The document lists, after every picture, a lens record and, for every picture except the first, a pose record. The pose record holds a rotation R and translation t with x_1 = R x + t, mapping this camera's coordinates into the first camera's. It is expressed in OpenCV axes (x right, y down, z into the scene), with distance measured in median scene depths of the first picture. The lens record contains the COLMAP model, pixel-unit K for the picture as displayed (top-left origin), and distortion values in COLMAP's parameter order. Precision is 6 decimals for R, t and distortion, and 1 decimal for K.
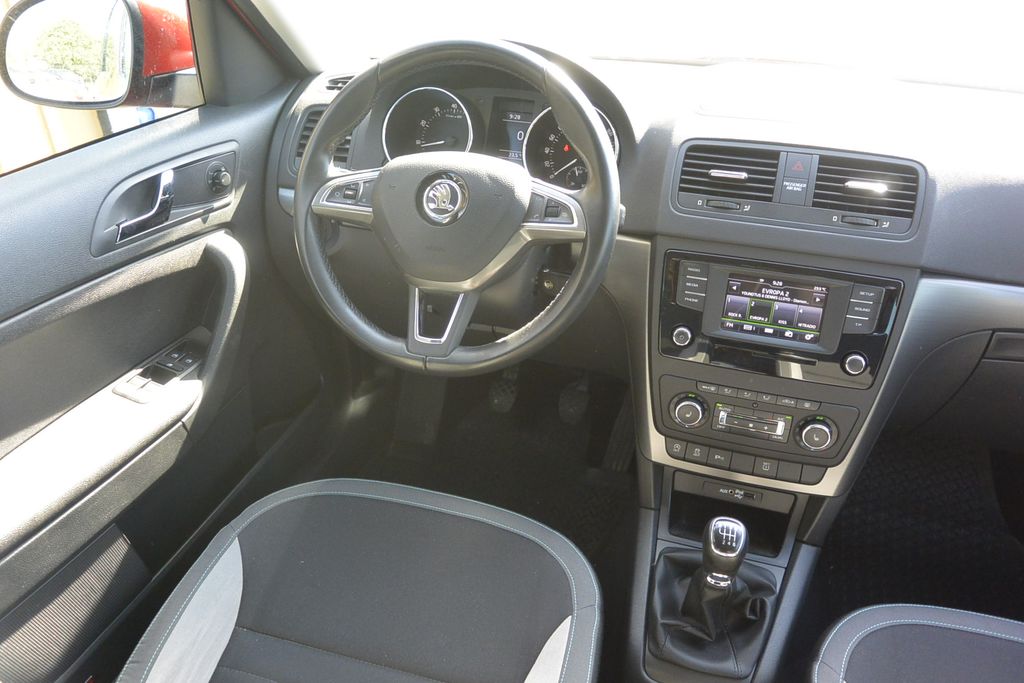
lens RADIAL K [[778.9, 0, 508.1], [0, 778.9, 343.4], [0, 0, 1]] dist [-0.010061, 0.025521]
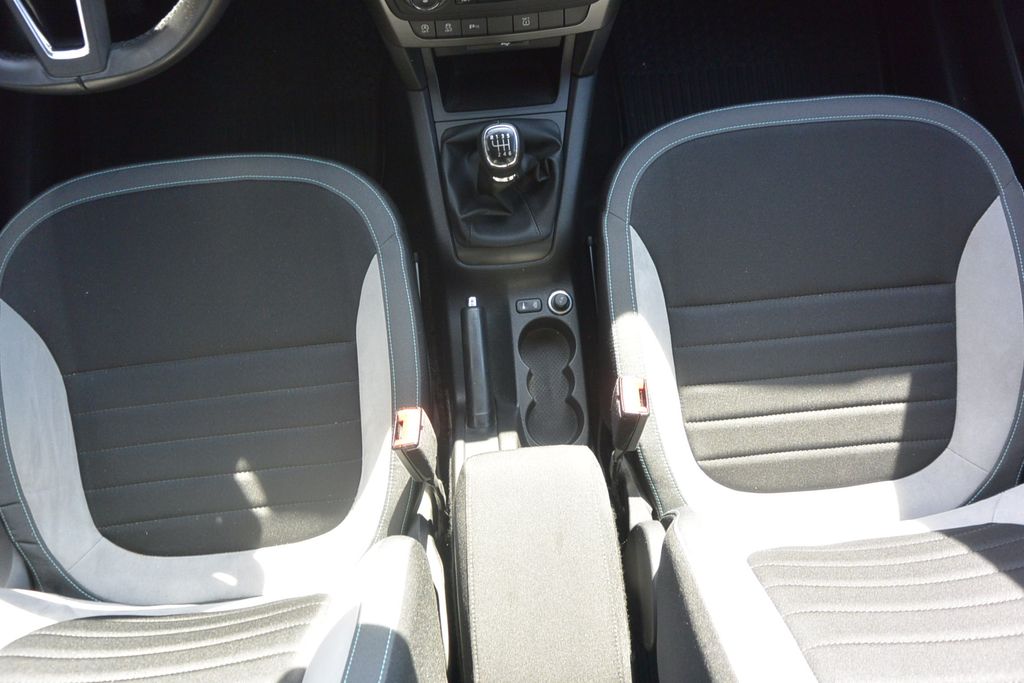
lens RADIAL K [[778.9, 0, 508.1], [0, 778.9, 343.4], [0, 0, 1]] dist [-0.010061, 0.025521]
pose [[0.925613, -0.374442, 0.055078, 0.135881], [0.221037, 0.652957, 0.724423, -0.258035], [-0.307218, -0.658361, 0.687152, 0.174414]]
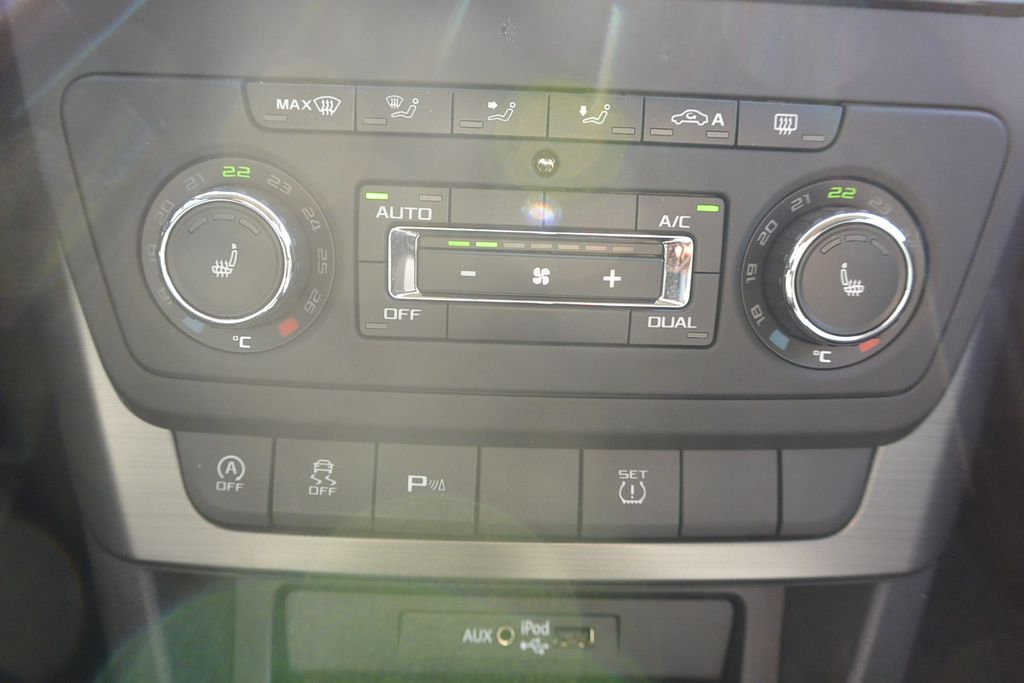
lens RADIAL K [[778.9, 0, 508.1], [0, 778.9, 343.4], [0, 0, 1]] dist [-0.010061, 0.025521]
pose [[0.948280, -0.089988, 0.304414, 0.246610], [0.144575, 0.976176, -0.161797, 0.157223], [-0.282602, 0.197439, 0.938698, 0.836042]]
